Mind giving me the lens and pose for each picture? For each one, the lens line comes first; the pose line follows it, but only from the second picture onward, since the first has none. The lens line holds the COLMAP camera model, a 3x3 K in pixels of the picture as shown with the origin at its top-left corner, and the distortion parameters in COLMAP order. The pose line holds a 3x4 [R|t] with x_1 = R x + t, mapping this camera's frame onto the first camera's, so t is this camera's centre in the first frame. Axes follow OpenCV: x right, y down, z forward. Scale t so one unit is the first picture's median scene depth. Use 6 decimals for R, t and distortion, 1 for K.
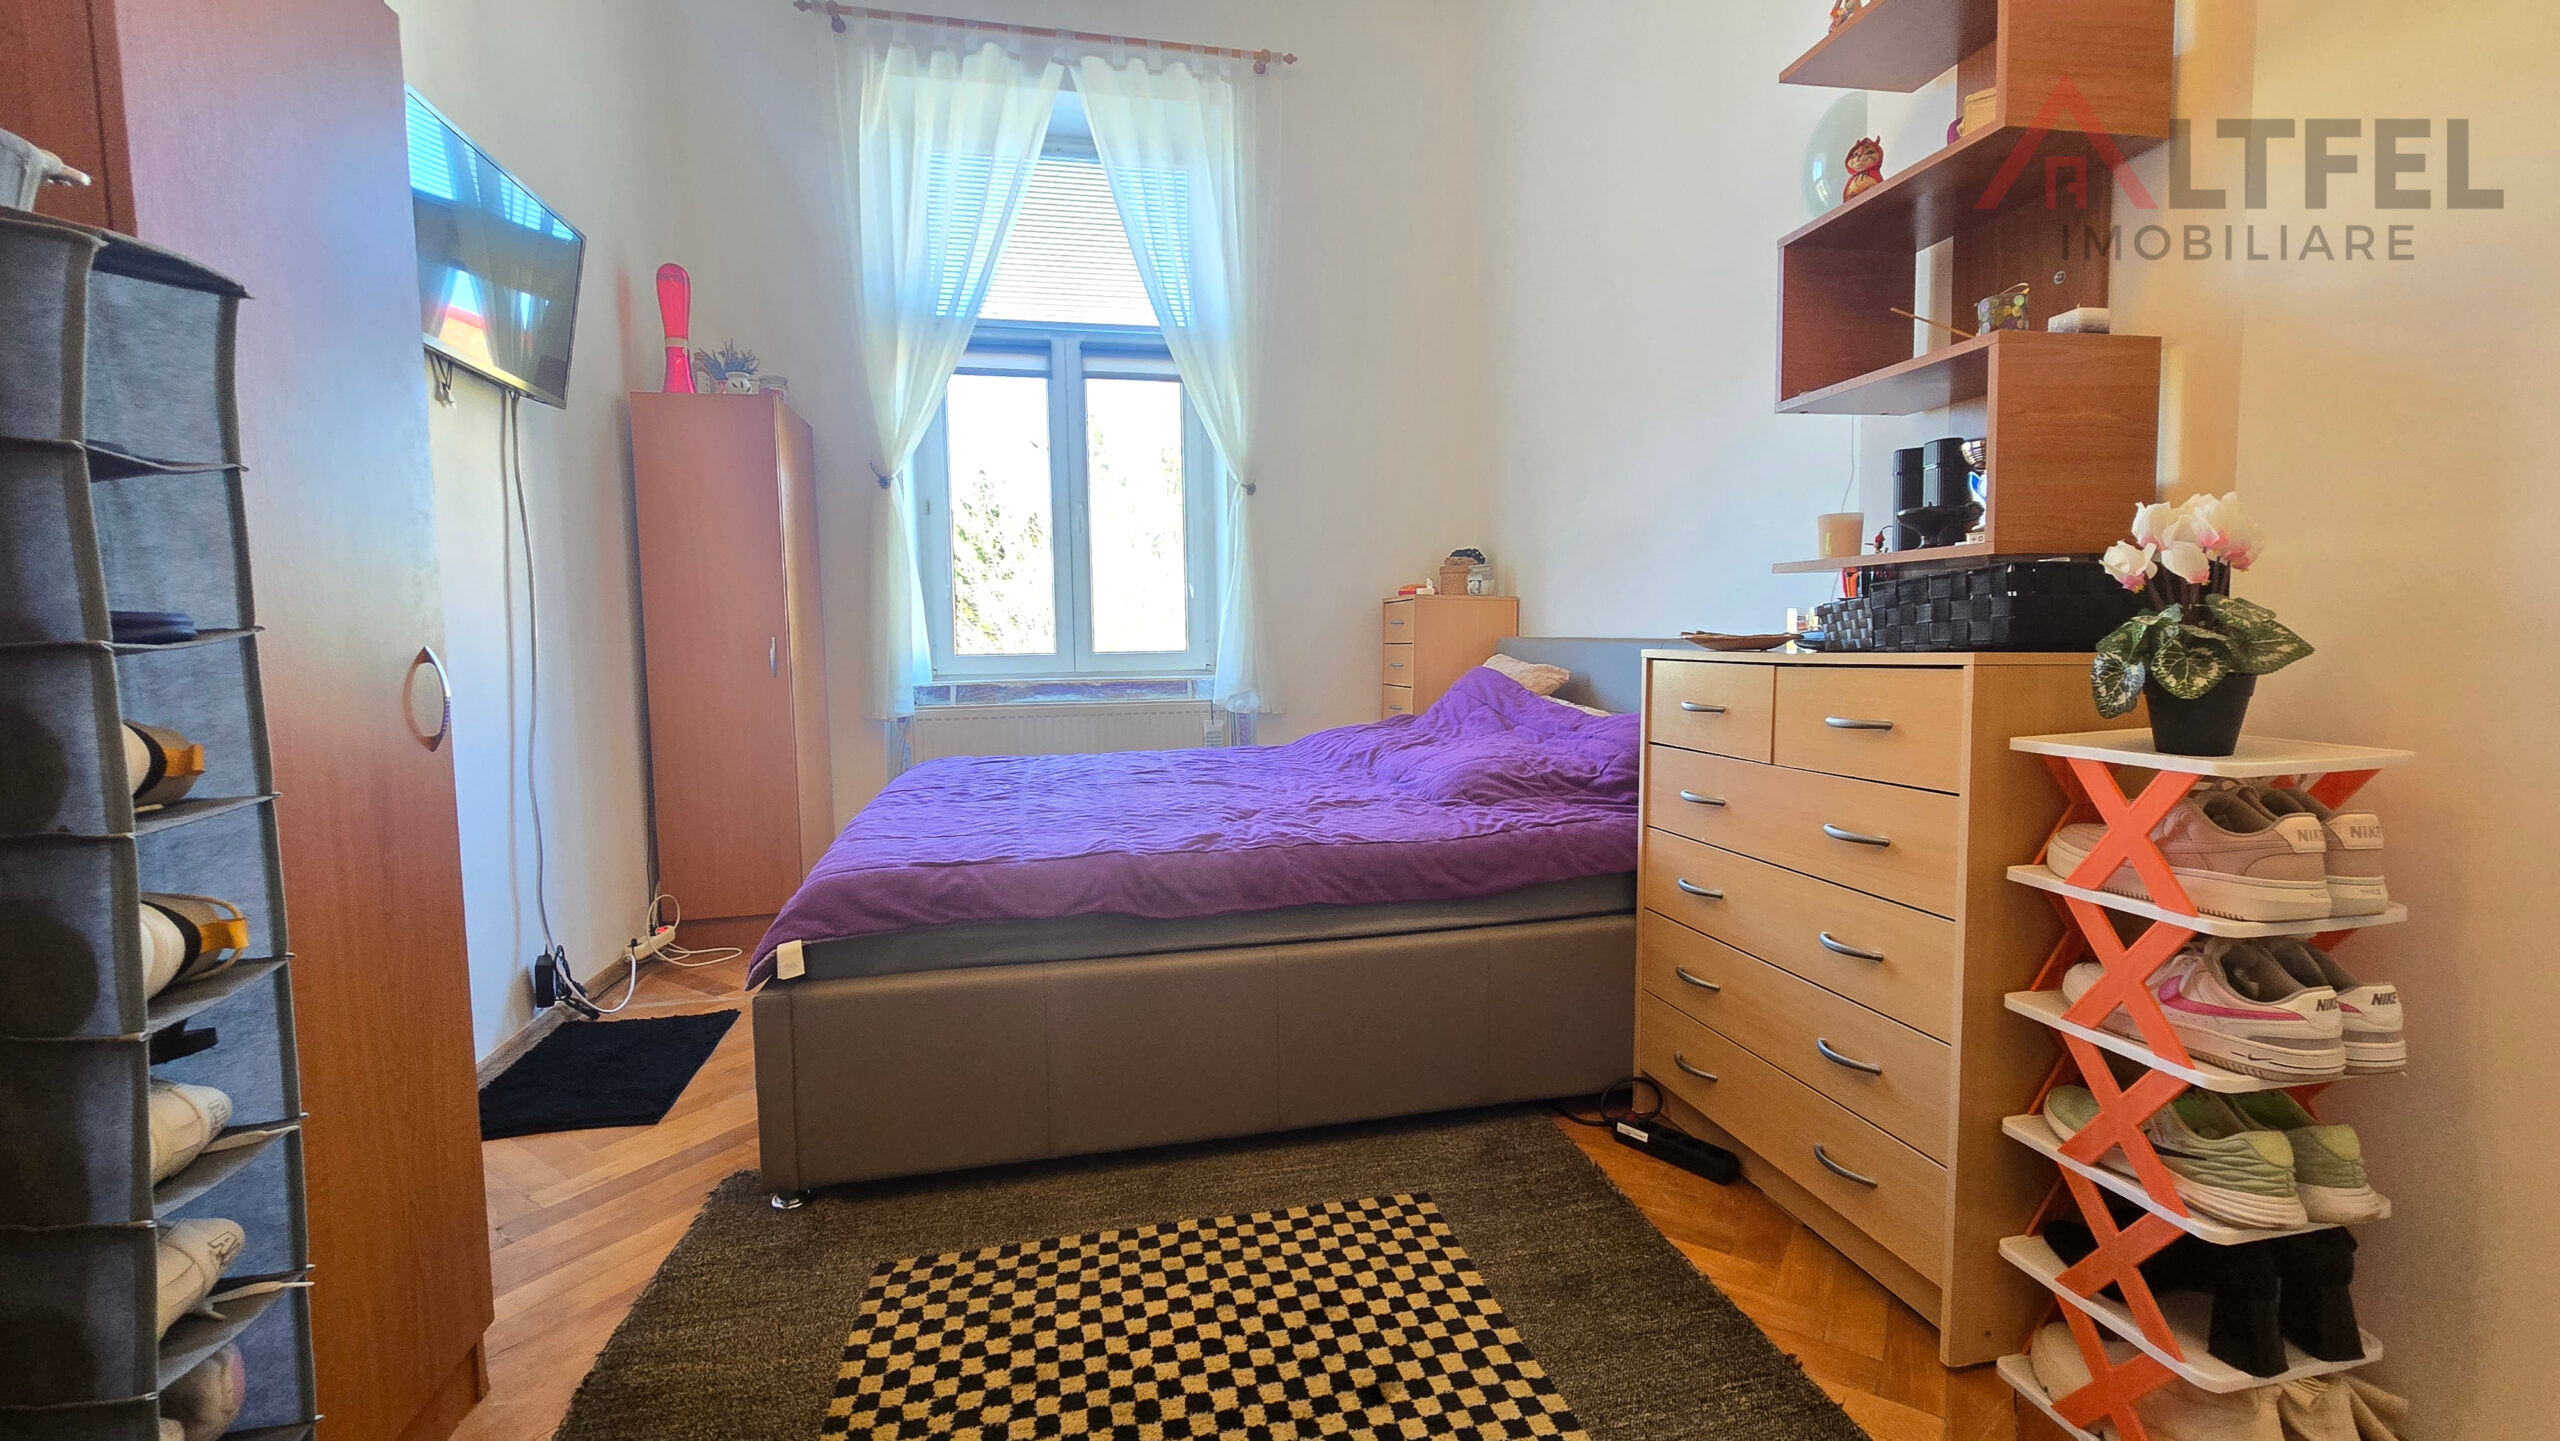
lens RADIAL K [[1040.8, 0, 1278.1], [0, 1040.8, 705.0], [0, 0, 1]] dist [0.002383, -0.000093]
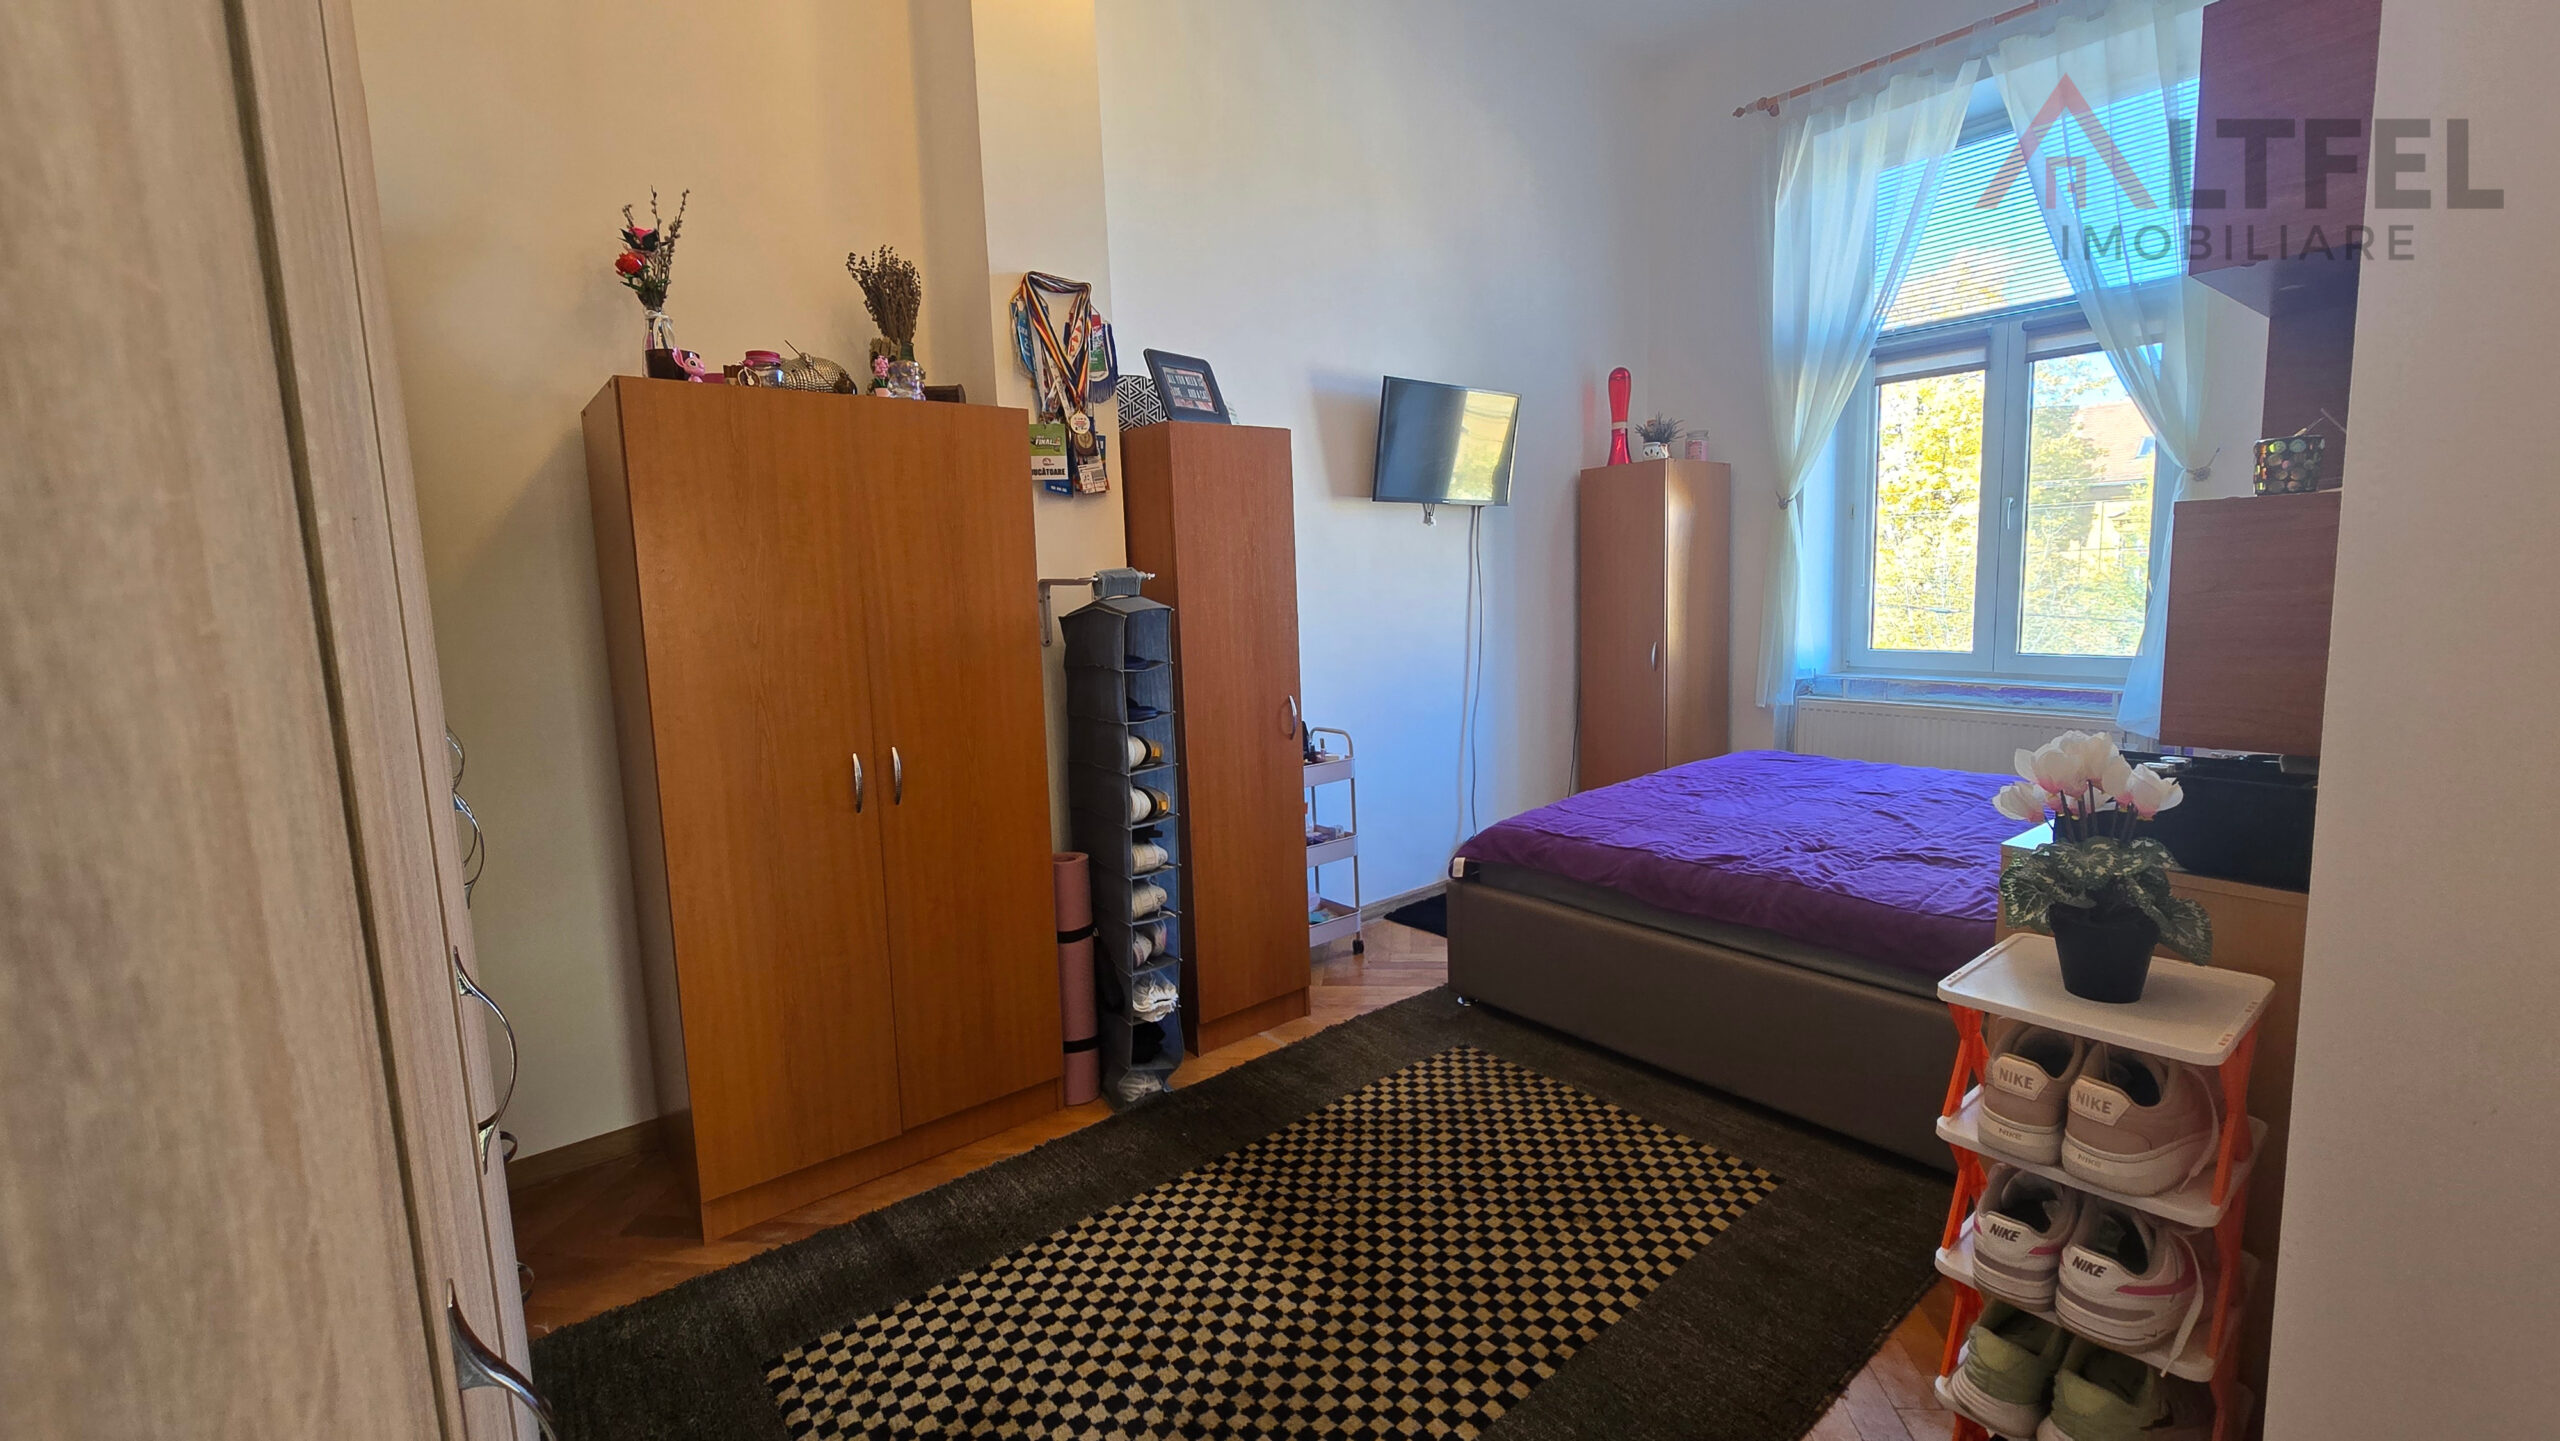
lens RADIAL K [[1040.8, 0, 1274.3], [0, 1040.8, 716.1], [0, 0, 1]] dist [0.002383, -0.000093]
pose [[0.454658, 0.113757, -0.883372, 0.421650], [-0.033788, 0.993299, 0.110523, -0.089934], [0.890025, -0.020403, 0.455455, -0.039210]]
